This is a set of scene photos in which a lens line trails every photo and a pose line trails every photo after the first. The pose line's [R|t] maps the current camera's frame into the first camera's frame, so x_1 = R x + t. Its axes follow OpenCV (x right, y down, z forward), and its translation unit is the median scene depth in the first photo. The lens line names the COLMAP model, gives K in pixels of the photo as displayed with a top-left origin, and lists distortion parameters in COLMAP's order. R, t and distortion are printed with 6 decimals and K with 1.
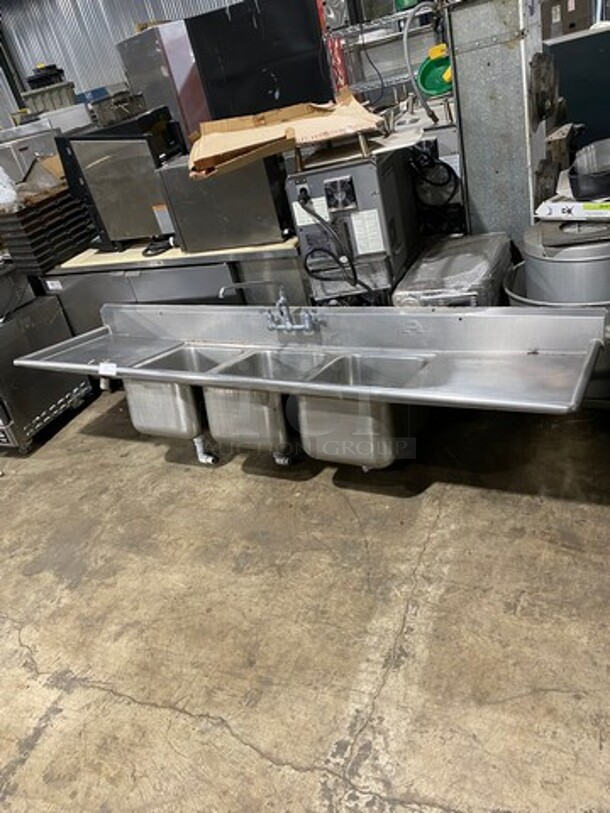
lens RADIAL K [[627.5, 0, 305.0], [0, 627.5, 406.5], [0, 0, 1]] dist [0.048158, -0.029338]
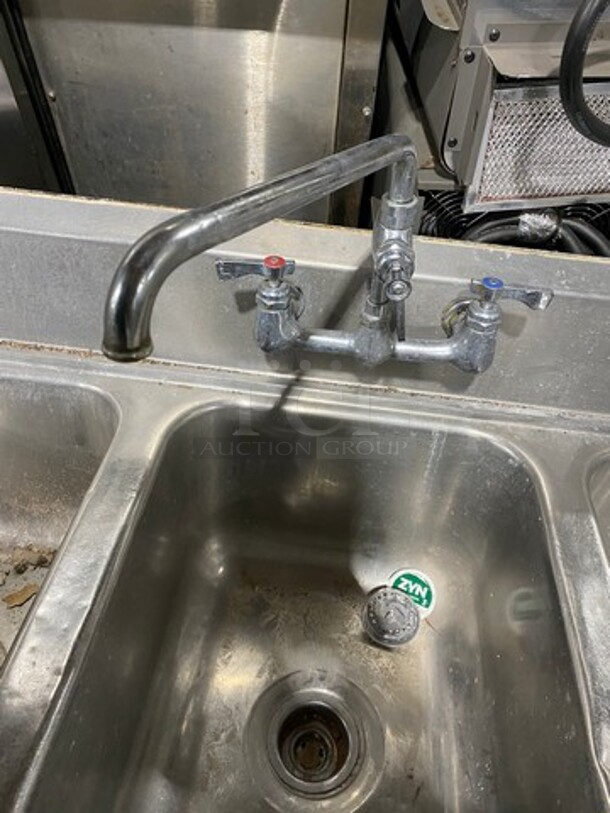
lens RADIAL K [[627.5, 0, 305.0], [0, 627.5, 406.5], [0, 0, 1]] dist [0.048158, -0.029338]
pose [[0.896996, -0.152021, 0.415077, -0.159898], [-0.013846, 0.928880, 0.370123, -0.215448], [-0.441823, -0.337746, 0.831096, 0.929780]]
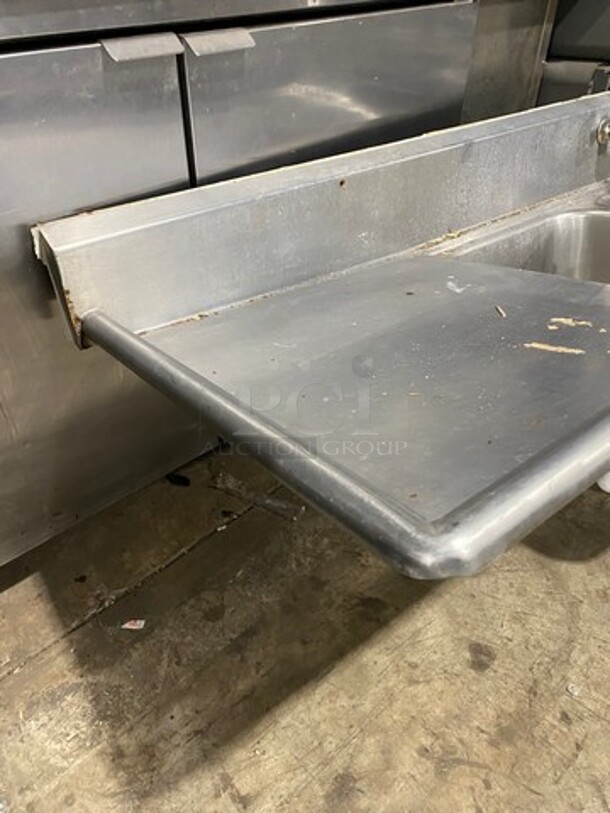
lens RADIAL K [[627.5, 0, 305.0], [0, 627.5, 406.5], [0, 0, 1]] dist [0.048158, -0.029338]
pose [[0.382745, -0.377362, 0.843270, -0.693920], [0.388334, 0.893936, 0.223776, -0.168557], [-0.838274, 0.241821, 0.488692, 1.179432]]
